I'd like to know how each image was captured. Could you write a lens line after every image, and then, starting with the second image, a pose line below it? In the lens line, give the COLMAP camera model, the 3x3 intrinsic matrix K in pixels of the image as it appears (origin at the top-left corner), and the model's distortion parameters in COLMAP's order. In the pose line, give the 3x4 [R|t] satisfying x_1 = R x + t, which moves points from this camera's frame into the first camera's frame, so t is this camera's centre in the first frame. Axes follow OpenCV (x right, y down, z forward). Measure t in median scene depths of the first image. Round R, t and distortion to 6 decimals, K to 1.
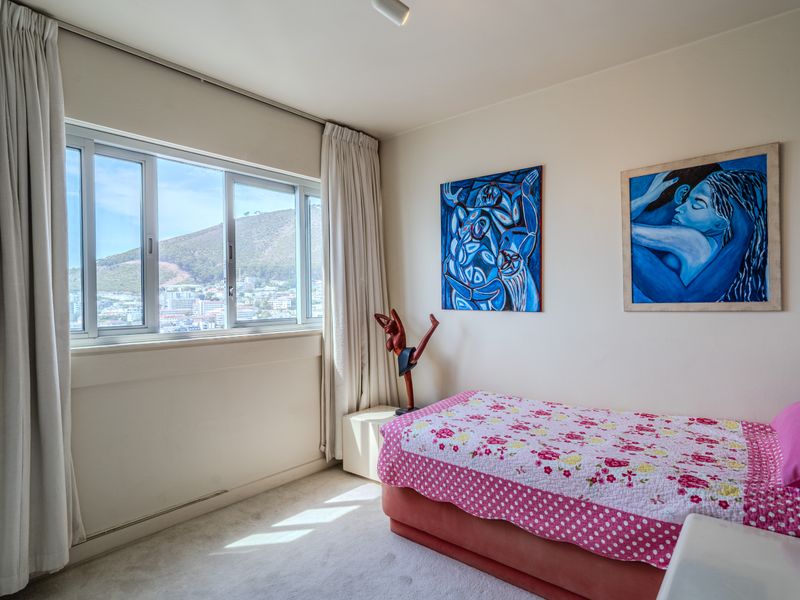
lens RADIAL K [[457.3, 0, 400.0], [0, 457.3, 300.0], [0, 0, 1]] dist [-0.021094, 0.000353]
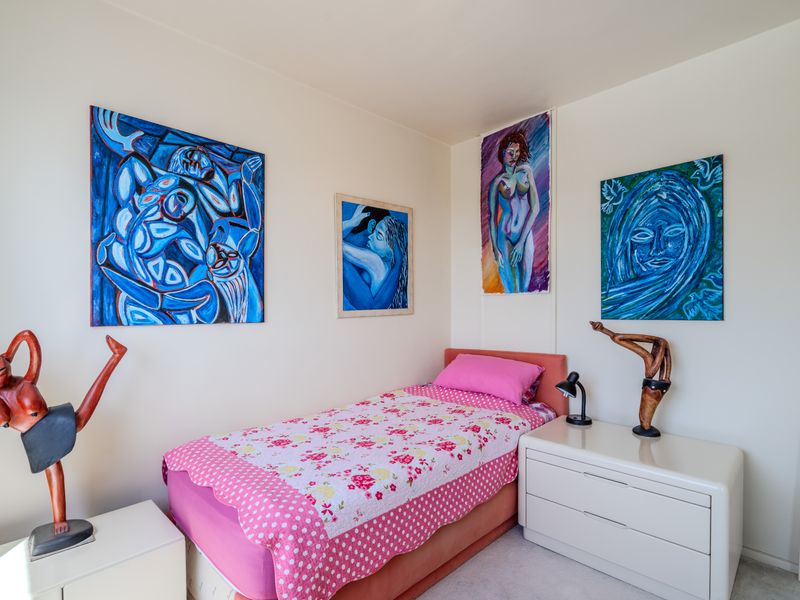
lens RADIAL K [[428.4, 0, 400.0], [0, 428.4, 300.0], [0, 0, 1]] dist [0.000558, 0.001204]
pose [[0.057169, 0.009774, 0.998317, -0.465138], [0.003446, 0.999944, -0.009987, -0.006955], [-0.998359, 0.004011, 0.057133, 0.659054]]
